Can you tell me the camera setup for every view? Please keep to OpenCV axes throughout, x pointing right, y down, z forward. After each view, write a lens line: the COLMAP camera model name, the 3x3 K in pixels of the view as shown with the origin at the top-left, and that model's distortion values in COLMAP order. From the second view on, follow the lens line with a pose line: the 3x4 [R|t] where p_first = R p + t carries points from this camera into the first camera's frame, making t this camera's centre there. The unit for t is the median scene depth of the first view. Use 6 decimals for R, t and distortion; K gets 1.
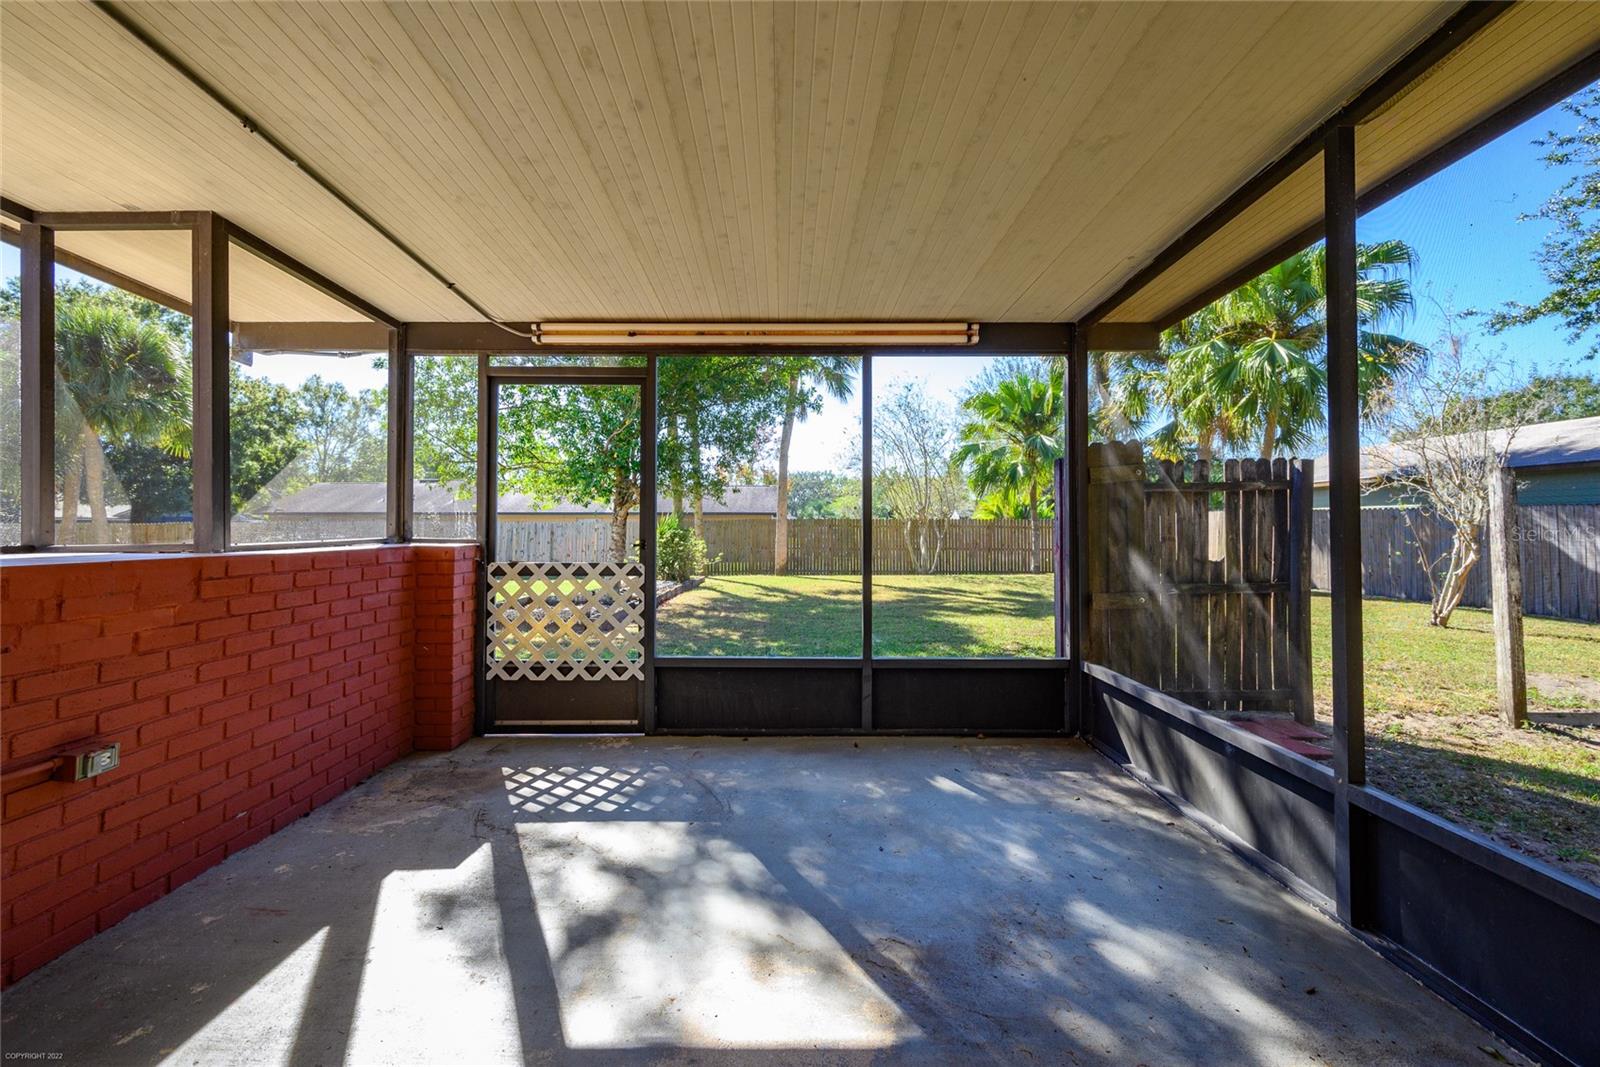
lens RADIAL K [[645.9, 0, 790.1], [0, 645.9, 519.3], [0, 0, 1]] dist [0.000396, 0.000577]
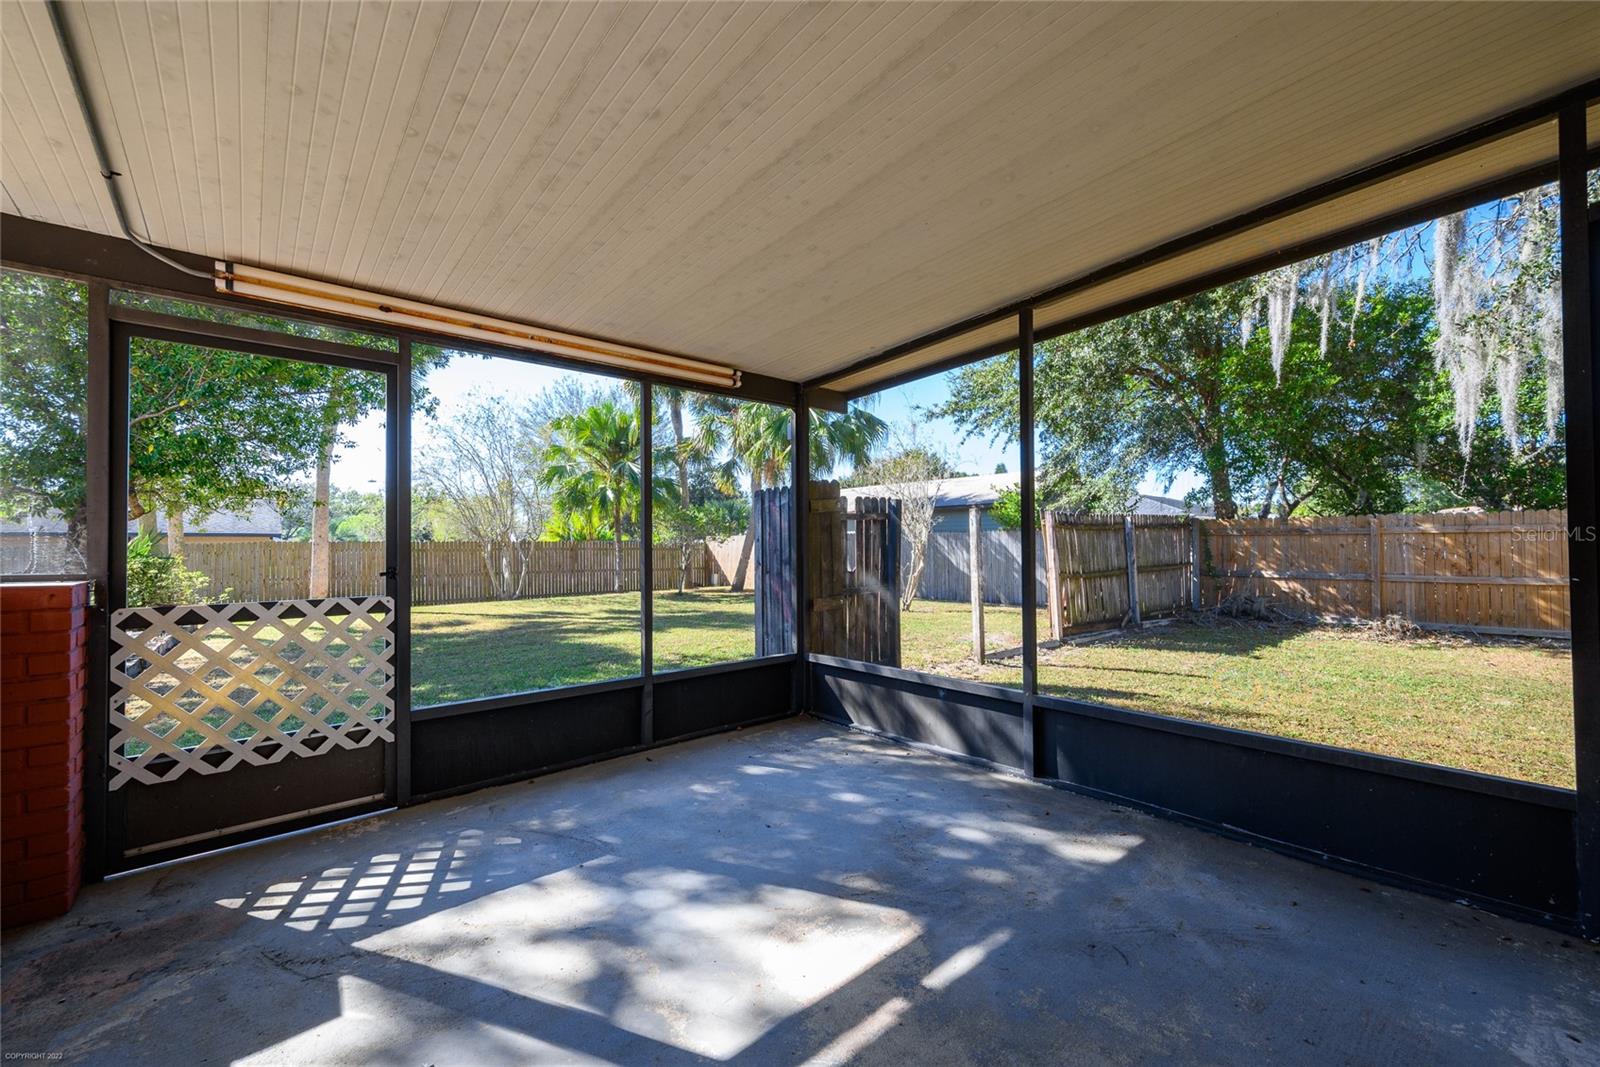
lens RADIAL K [[645.9, 0, 783.8], [0, 645.9, 542.1], [0, 0, 1]] dist [0.000396, 0.000577]
pose [[0.759179, -0.002894, 0.650875, -0.390251], [0.002333, 0.999996, 0.001726, 0.000727], [-0.650877, 0.000208, 0.759183, 0.073283]]
